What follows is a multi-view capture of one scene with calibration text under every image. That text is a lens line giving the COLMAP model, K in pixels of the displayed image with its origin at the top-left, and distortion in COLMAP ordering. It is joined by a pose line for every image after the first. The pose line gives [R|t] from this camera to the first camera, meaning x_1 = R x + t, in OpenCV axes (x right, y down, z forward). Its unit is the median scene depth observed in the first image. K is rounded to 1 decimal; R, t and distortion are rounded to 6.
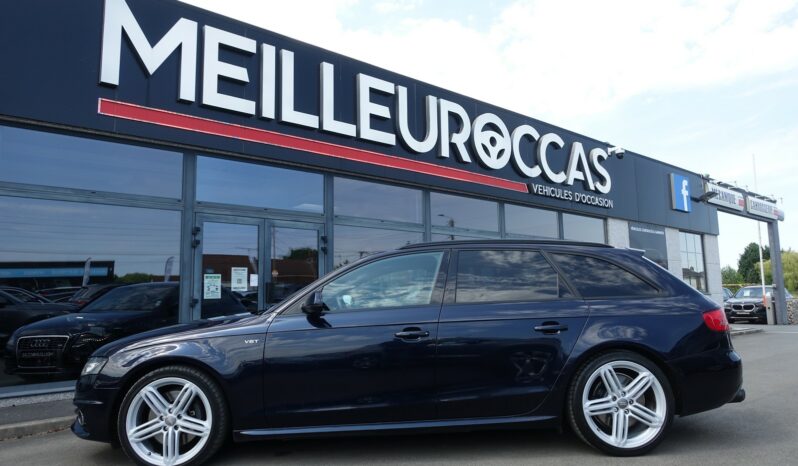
lens RADIAL K [[541.6, 0, 399.0], [0, 541.6, 233.0], [0, 0, 1]] dist [-0.005048, 0.003468]
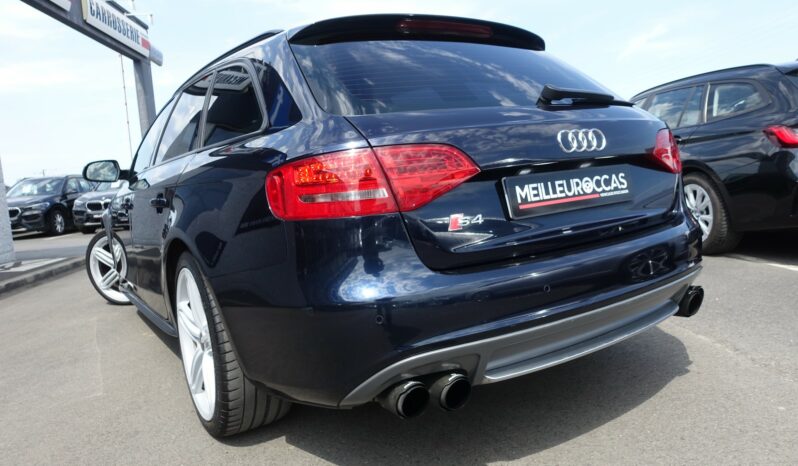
lens RADIAL K [[541.6, 0, 399.0], [0, 541.6, 233.0], [0, 0, 1]] dist [-0.005048, 0.003468]
pose [[0.979879, -0.150551, -0.131042, -0.031269], [0.165736, 0.979570, 0.113901, -0.023670], [0.111217, -0.133328, 0.984812, -0.134901]]
